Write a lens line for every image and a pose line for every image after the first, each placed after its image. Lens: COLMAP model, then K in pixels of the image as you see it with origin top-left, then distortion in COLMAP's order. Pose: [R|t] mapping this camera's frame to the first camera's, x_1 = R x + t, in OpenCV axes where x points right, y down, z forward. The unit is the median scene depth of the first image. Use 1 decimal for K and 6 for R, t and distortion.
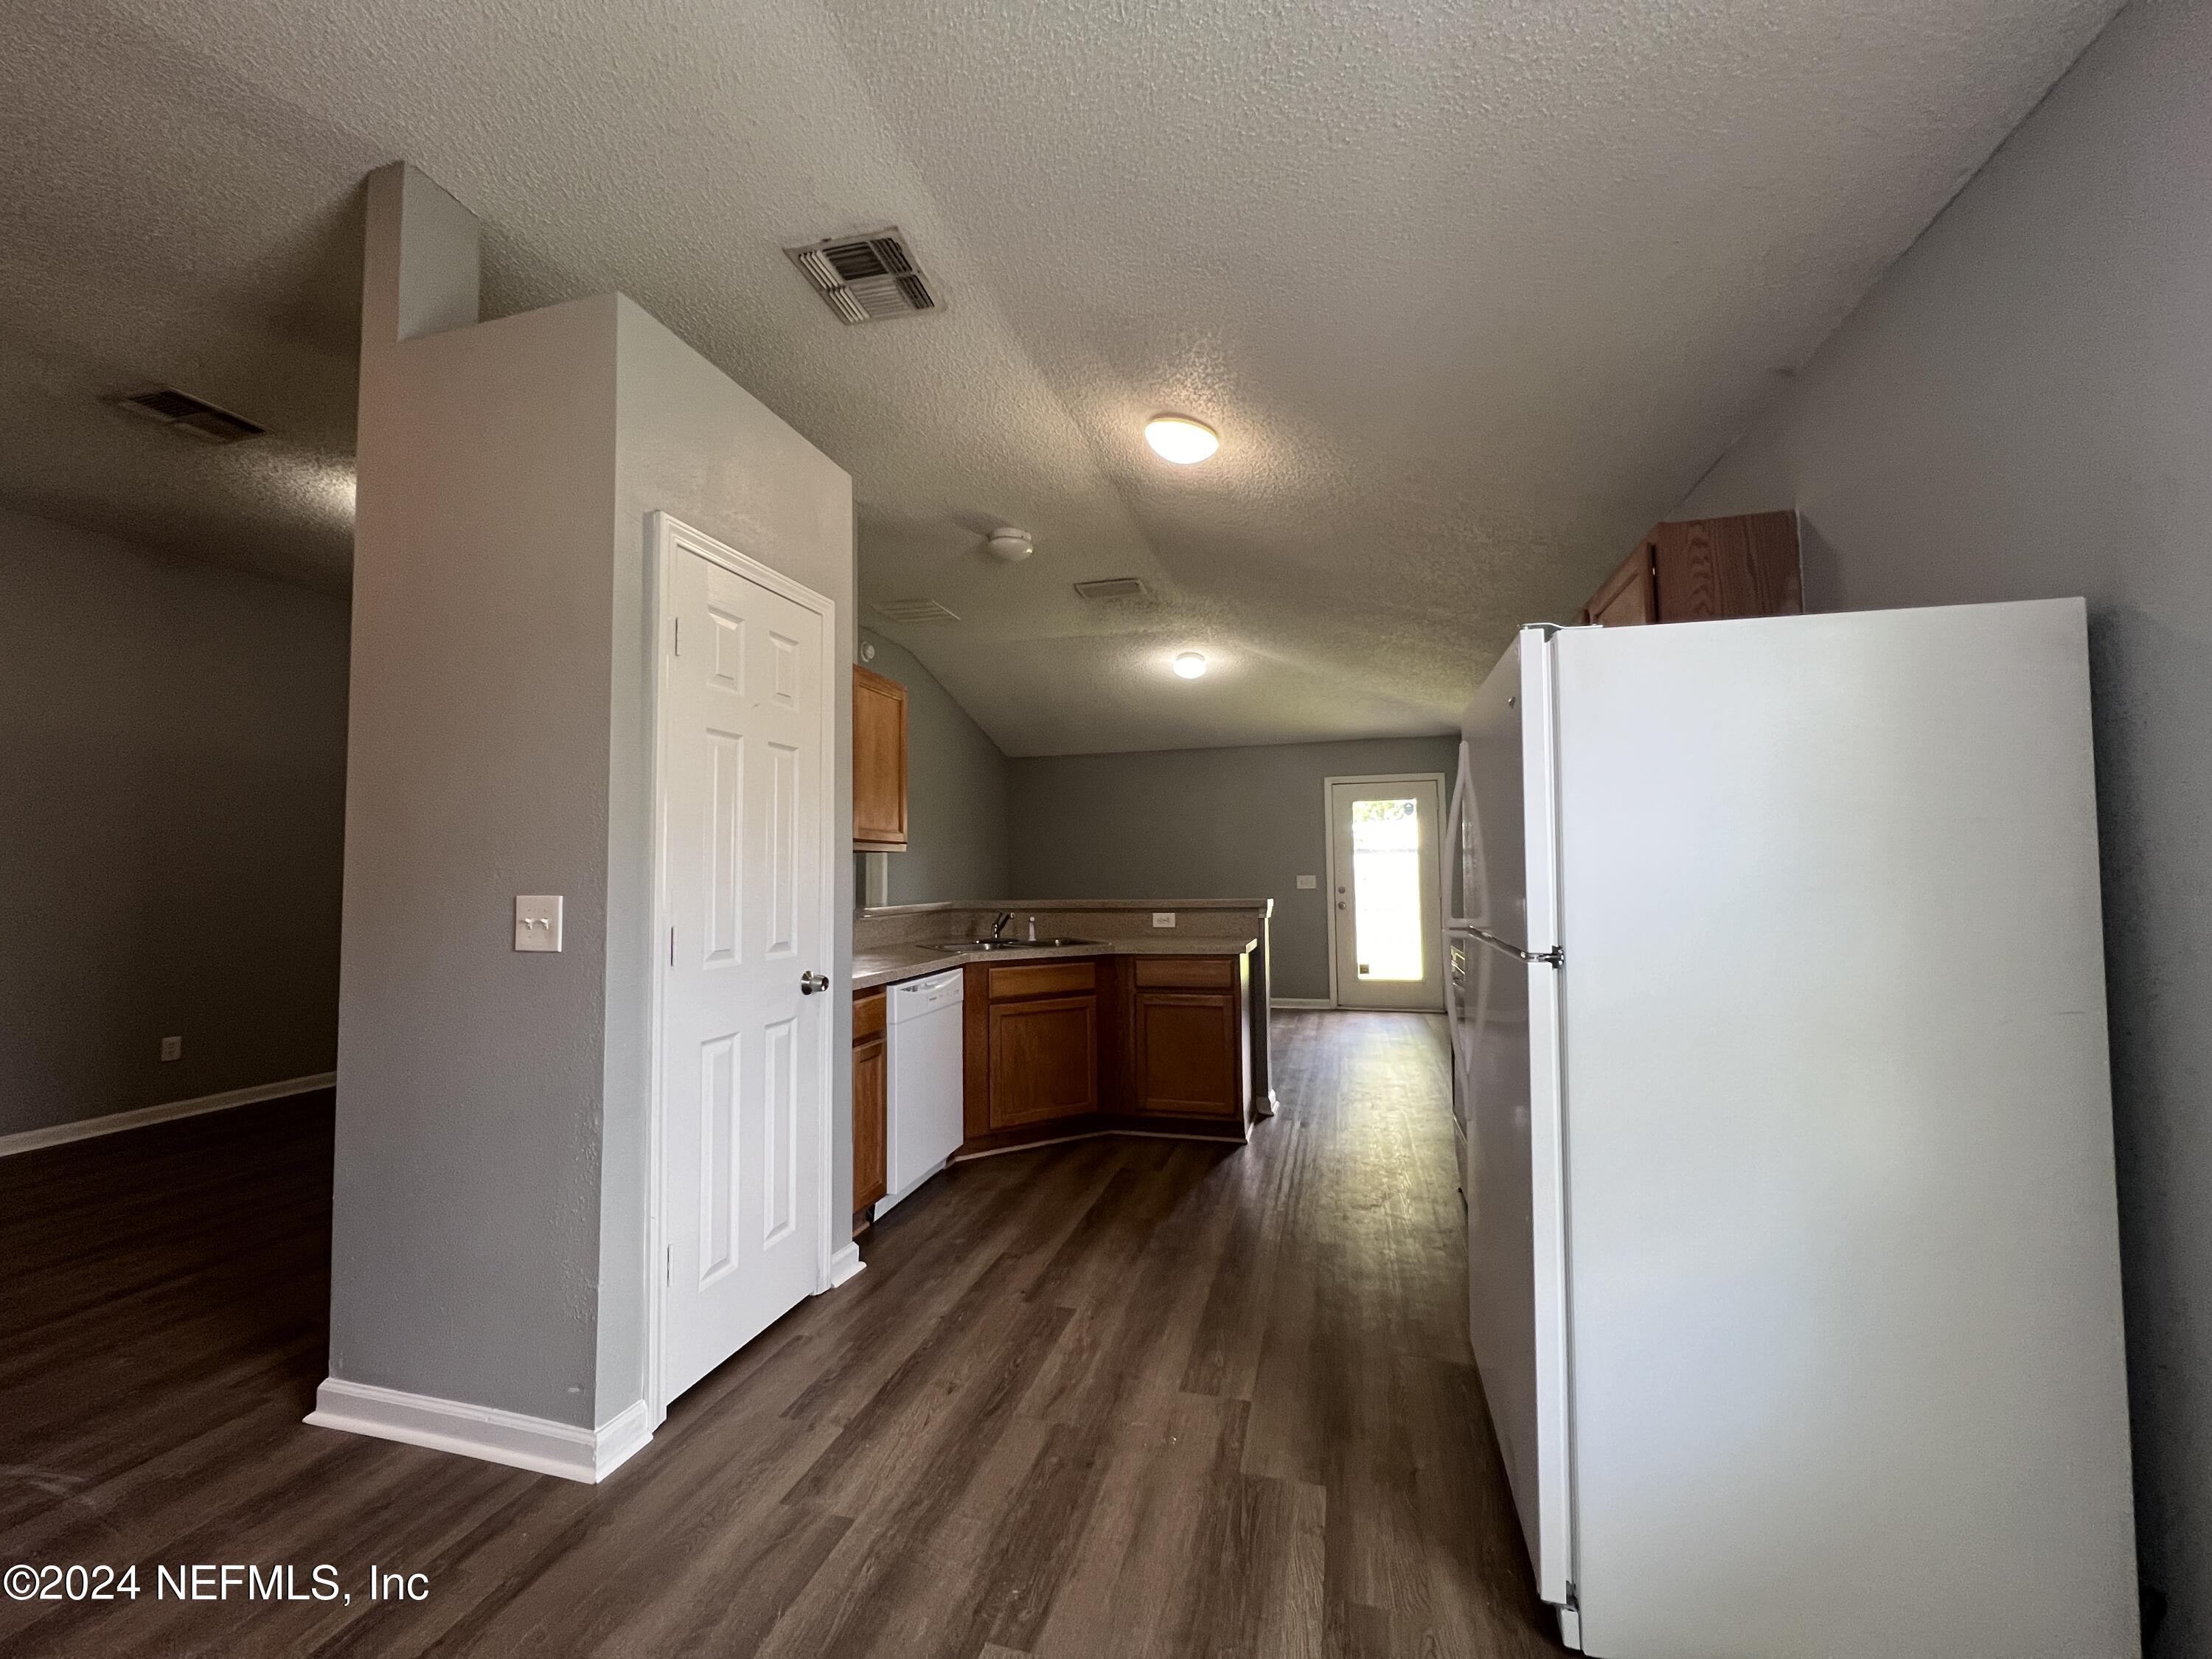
lens RADIAL K [[881.9, 0, 1106.1], [0, 881.9, 833.8], [0, 0, 1]] dist [-0.001533, 0.000475]
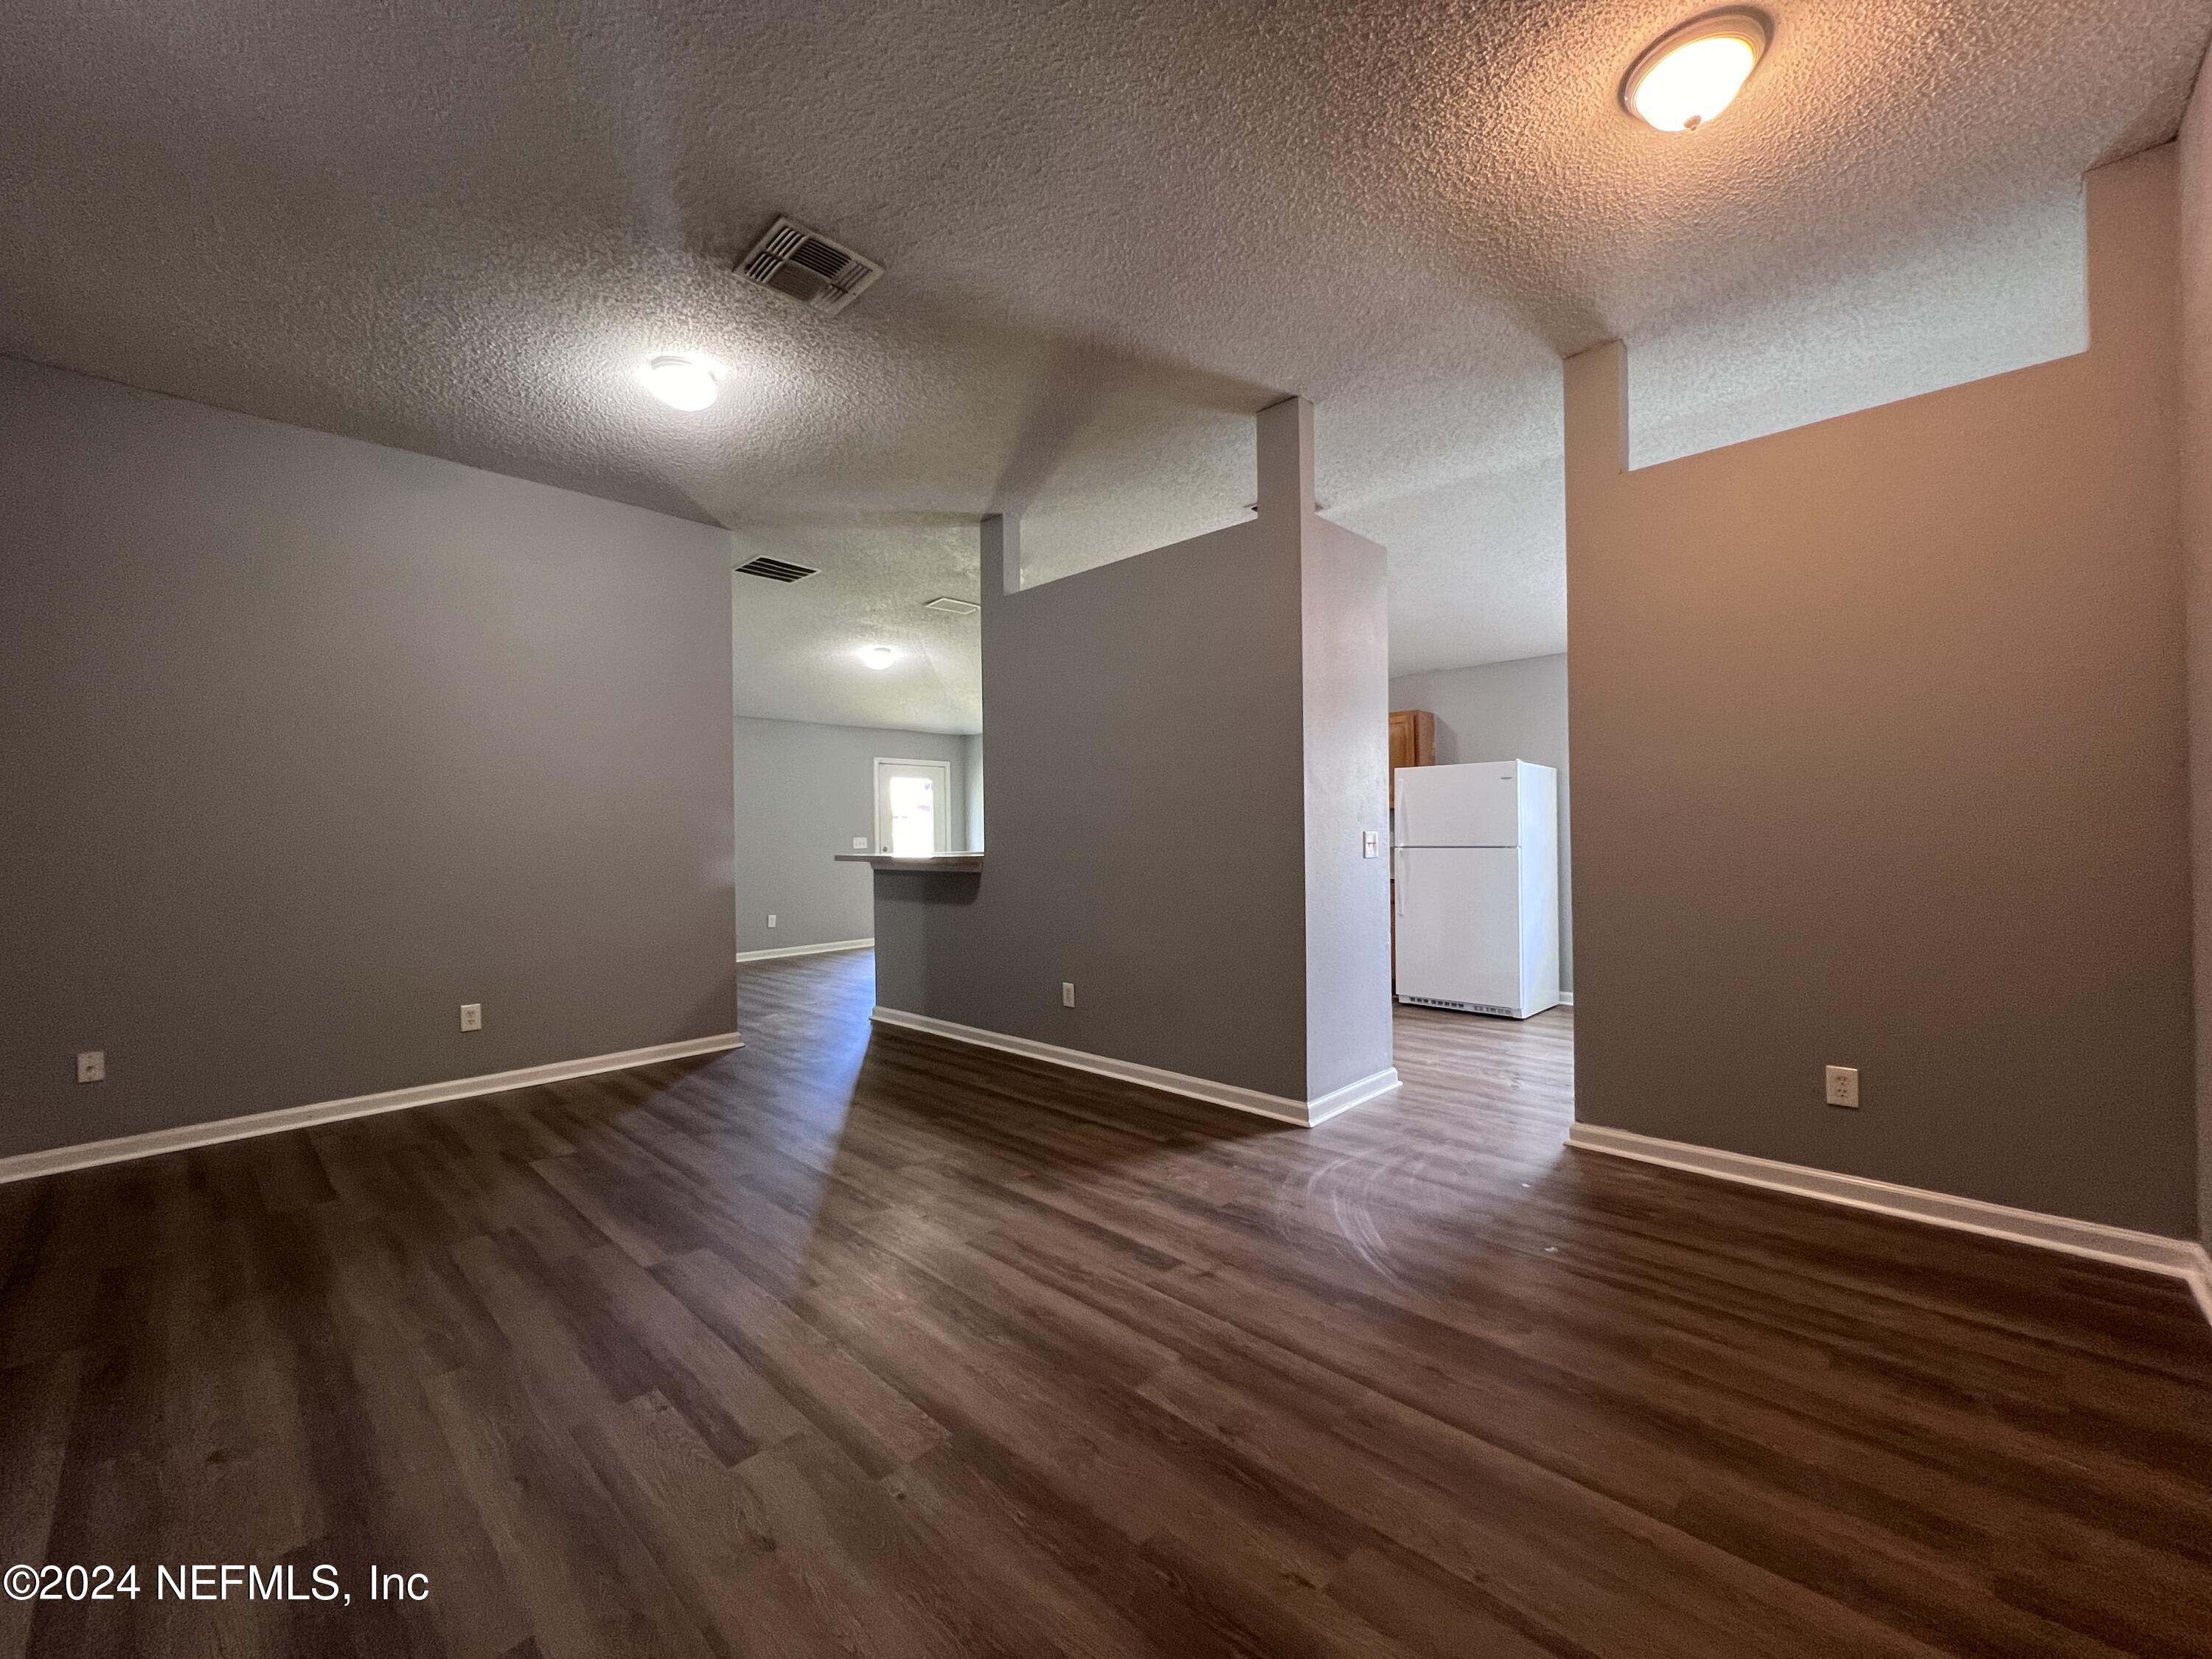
lens RADIAL K [[881.9, 0, 1105.5], [0, 881.9, 831.1], [0, 0, 1]] dist [-0.001533, 0.000475]
pose [[0.472922, 0.009020, 0.881058, -1.354198], [-0.032563, 0.999443, 0.007247, 0.038535], [-0.880502, -0.032117, 0.472953, 0.277557]]
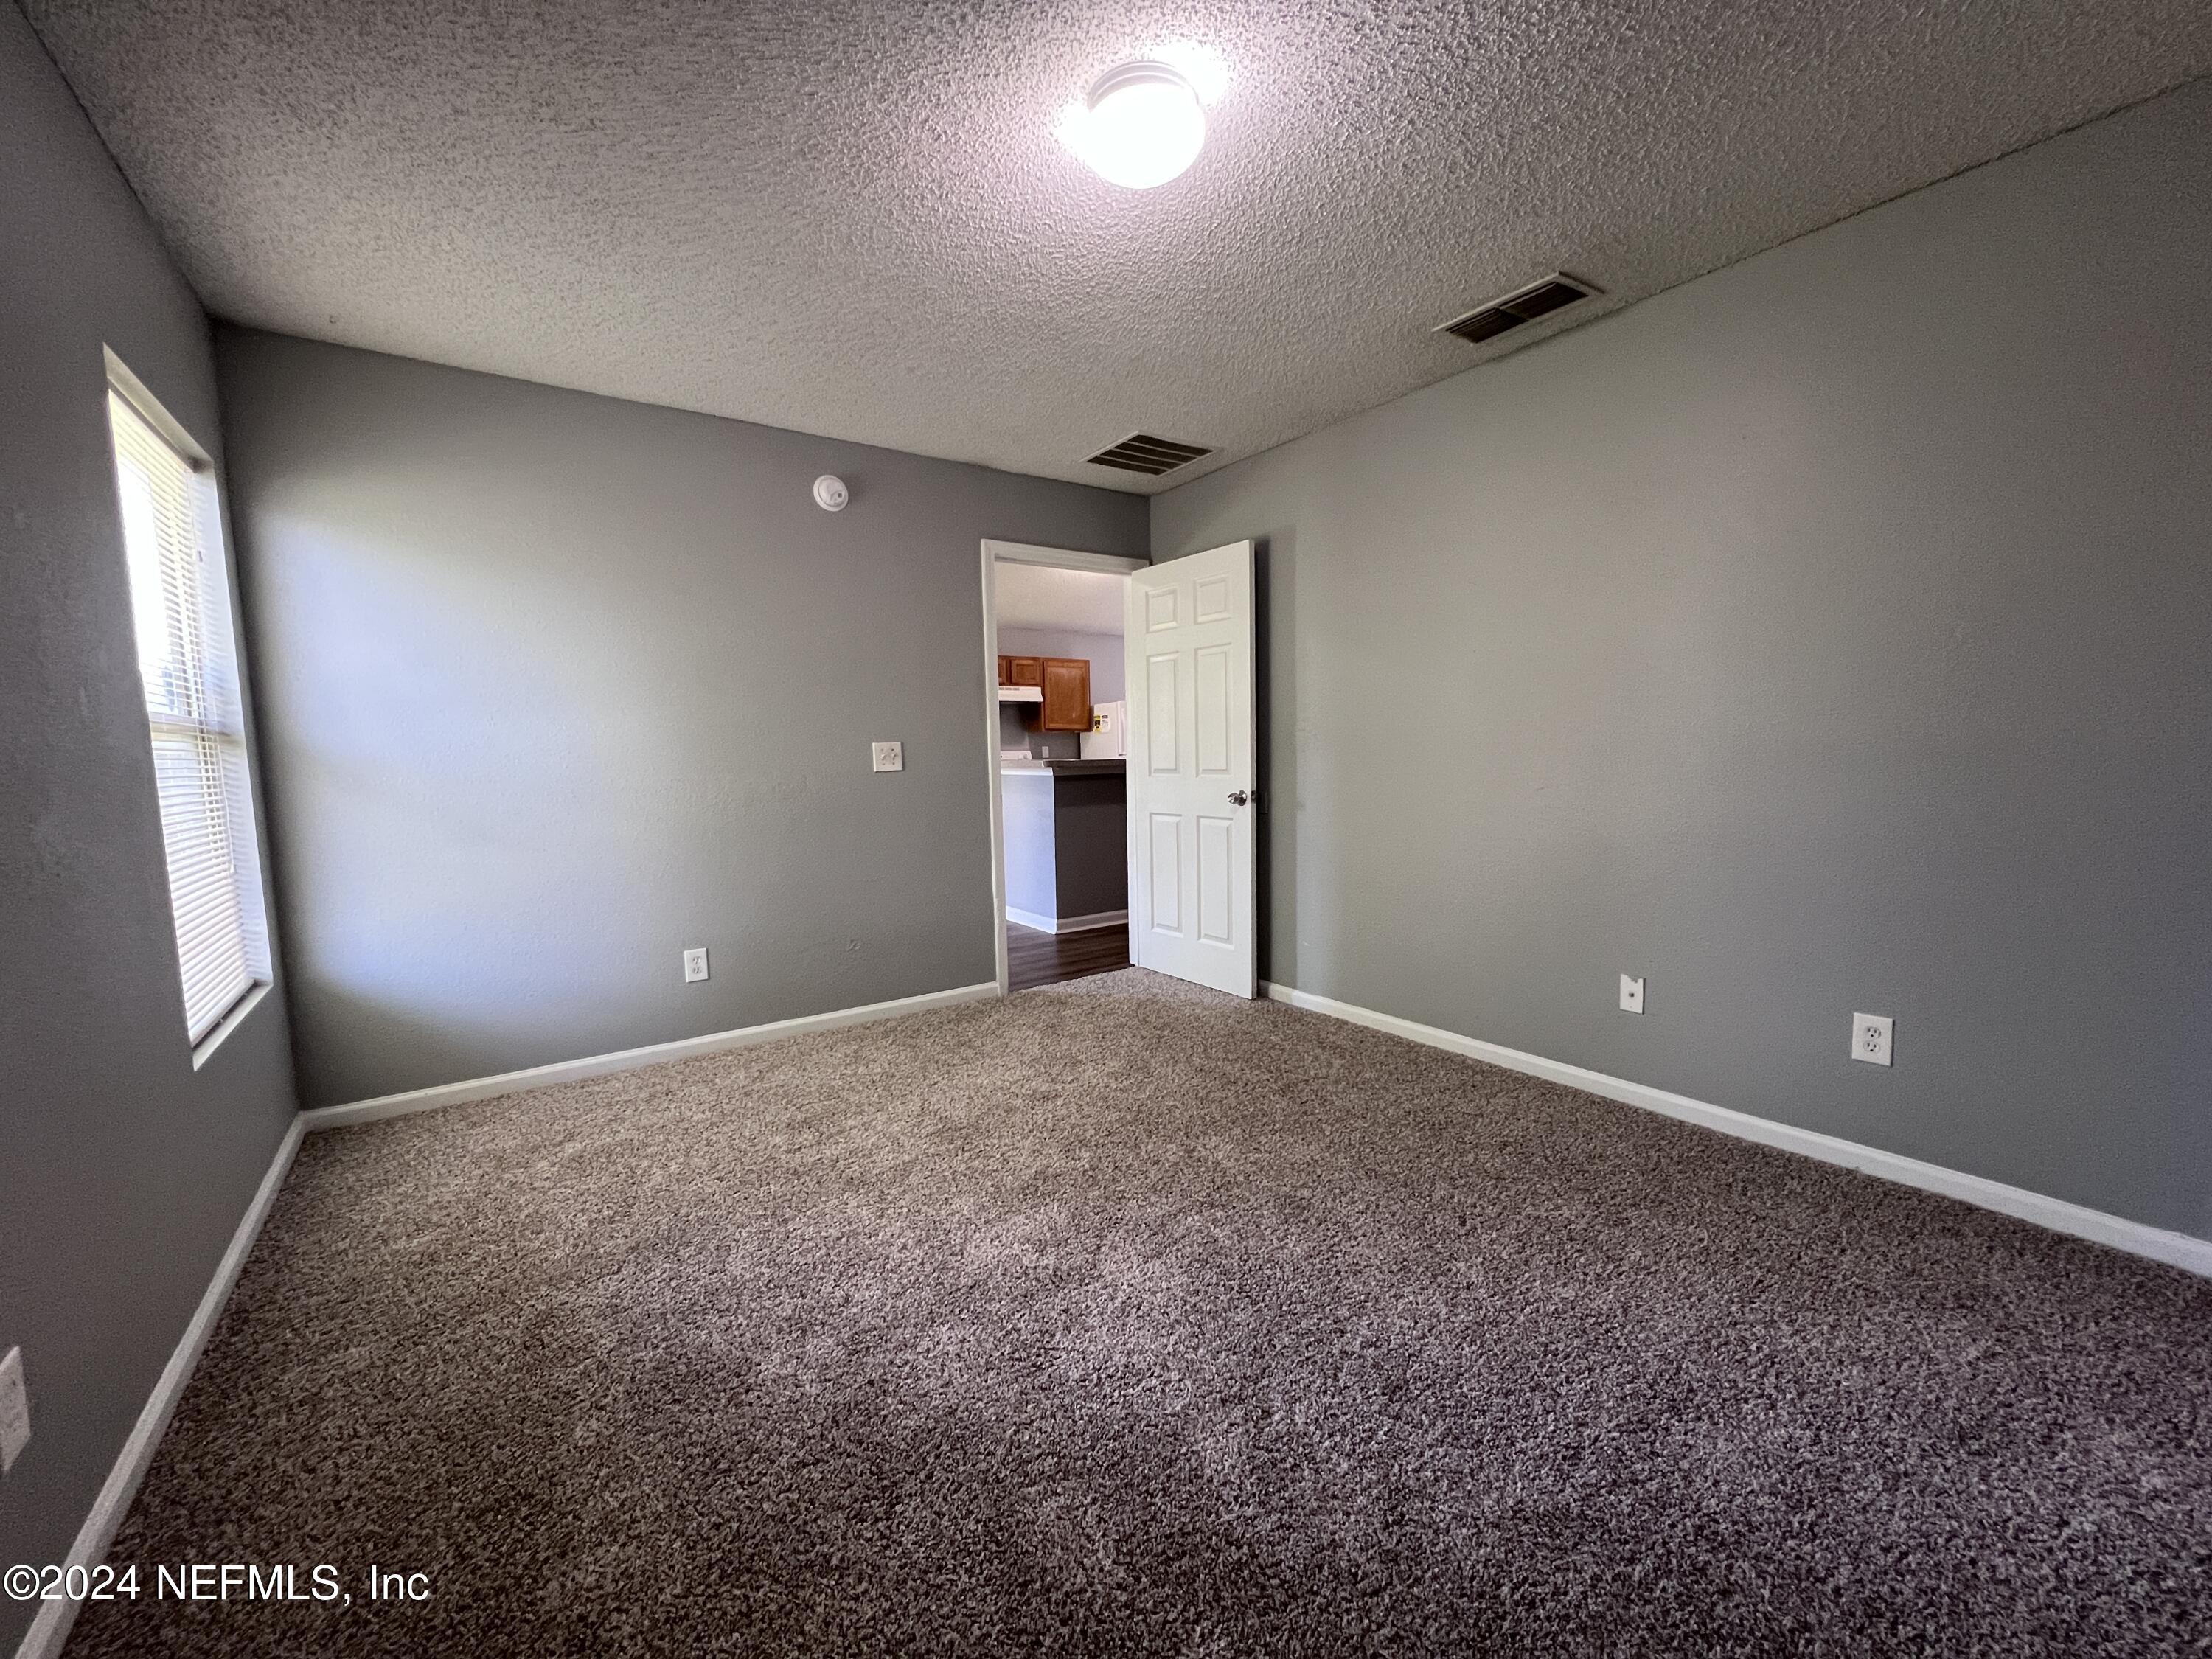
lens RADIAL K [[881.9, 0, 1104.5], [0, 881.9, 833.4], [0, 0, 1]] dist [-0.001533, 0.000475]
pose [[-0.775857, -0.027480, 0.630310, -1.158908], [0.004873, 0.998760, 0.049541, 0.148276], [-0.630890, 0.041508, -0.774762, 2.325669]]
